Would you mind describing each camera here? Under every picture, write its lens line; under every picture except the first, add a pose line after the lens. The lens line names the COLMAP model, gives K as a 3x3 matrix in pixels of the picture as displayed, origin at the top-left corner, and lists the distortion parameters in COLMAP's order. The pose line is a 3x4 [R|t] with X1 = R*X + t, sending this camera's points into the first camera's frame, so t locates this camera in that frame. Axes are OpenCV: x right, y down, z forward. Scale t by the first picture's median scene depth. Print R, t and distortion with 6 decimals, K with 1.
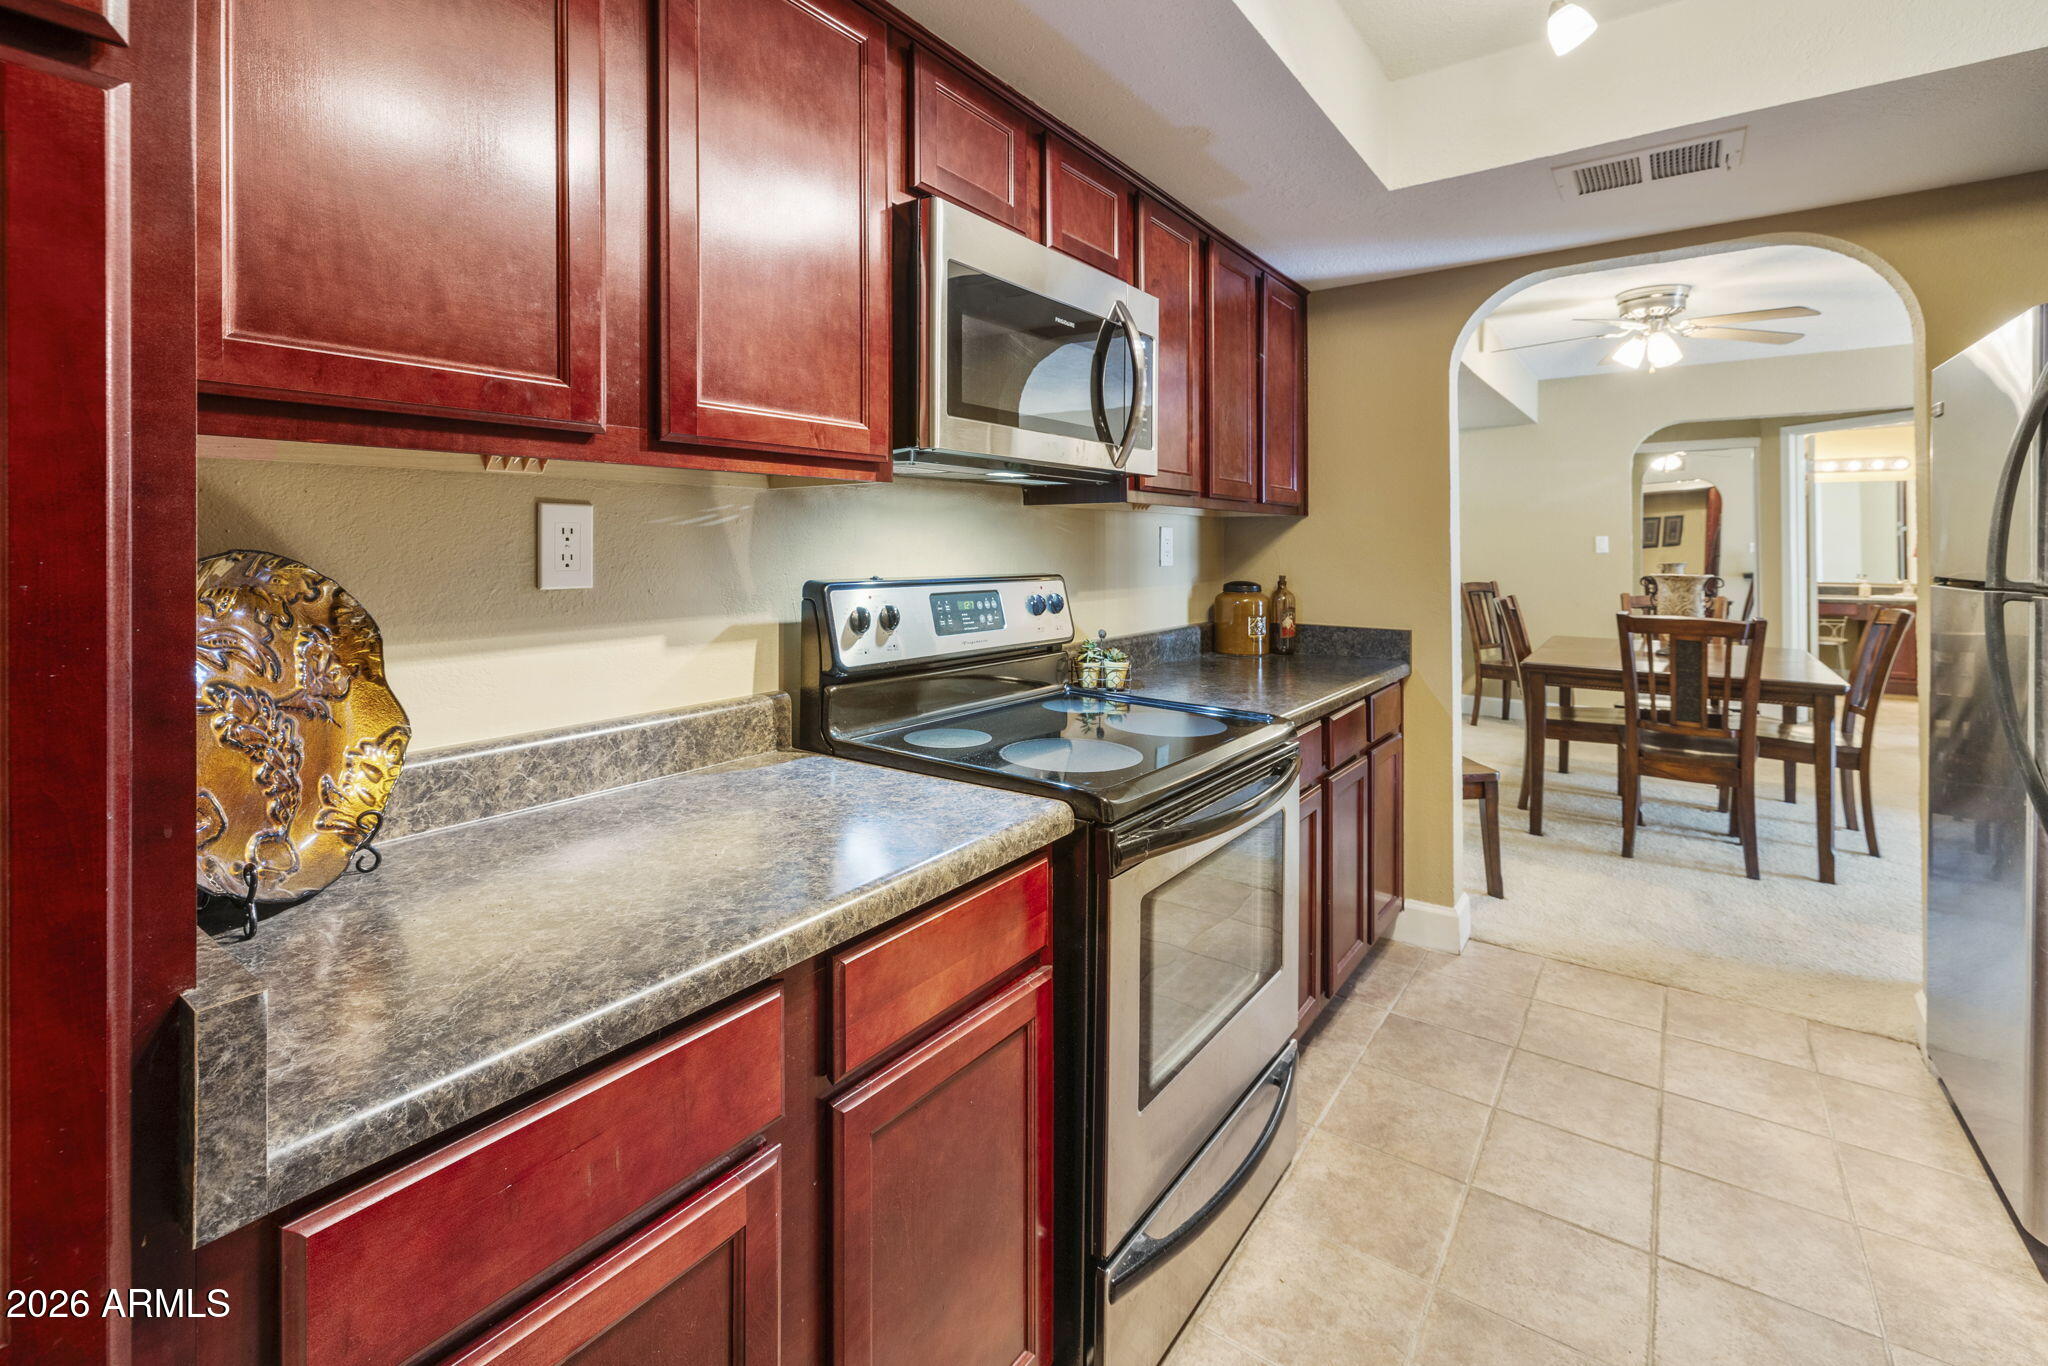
lens RADIAL K [[898.6, 0, 1023.0], [0, 898.6, 564.4], [0, 0, 1]] dist [0.000878, -0.000012]
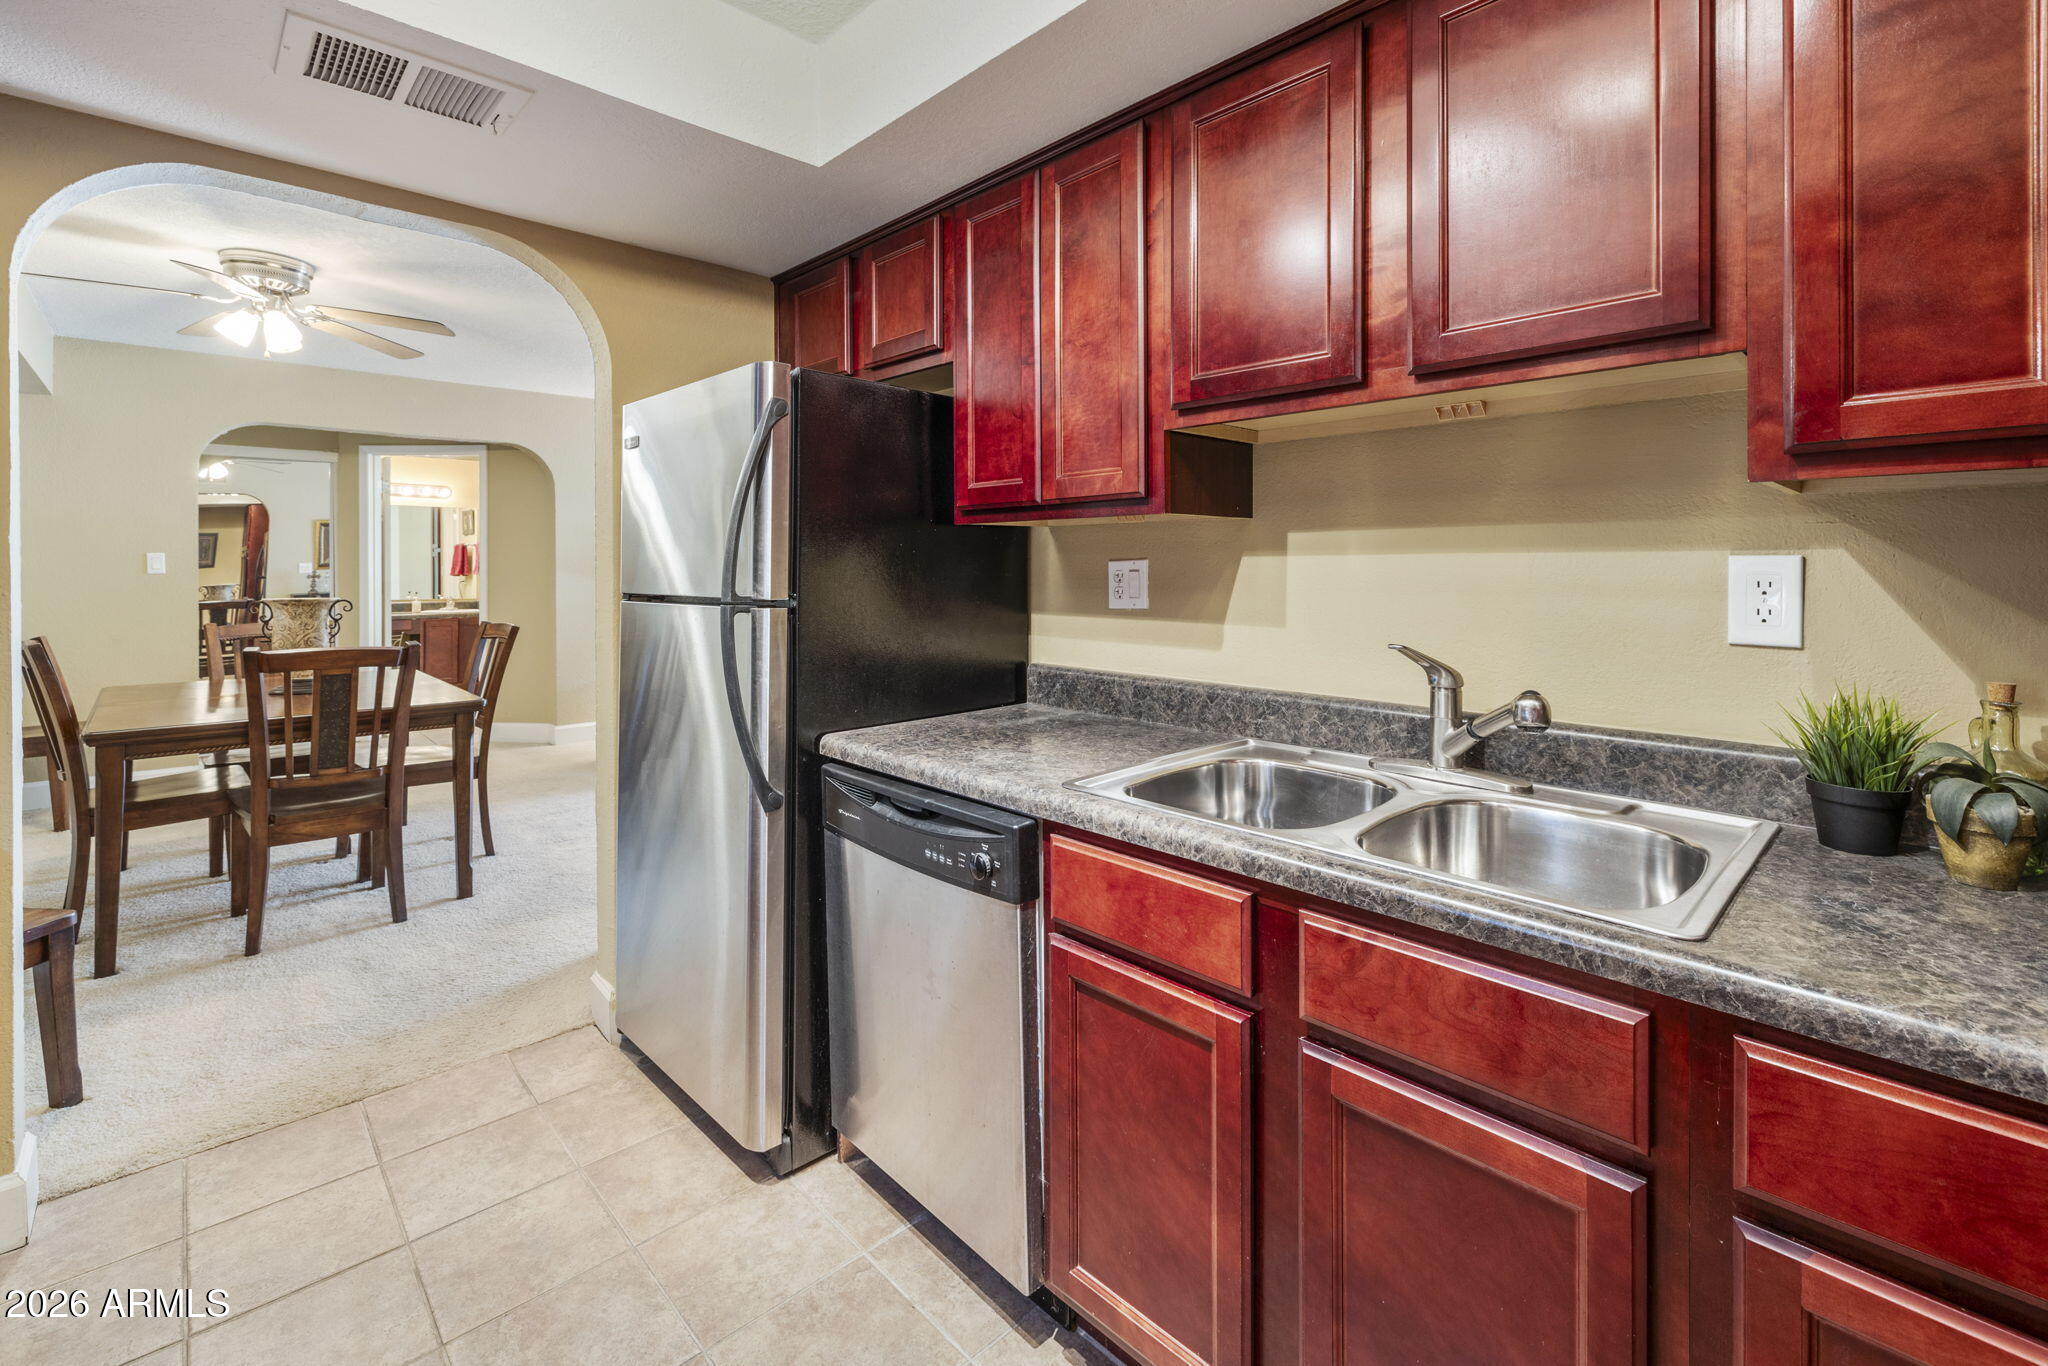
lens RADIAL K [[898.6, 0, 1023.0], [0, 898.6, 564.4], [0, 0, 1]] dist [0.000878, -0.000012]
pose [[0.184874, 0.003079, 0.982757, 0.011718], [0.018723, 0.999803, -0.006654, -0.002435], [-0.982584, 0.019630, 0.184780, 0.166332]]
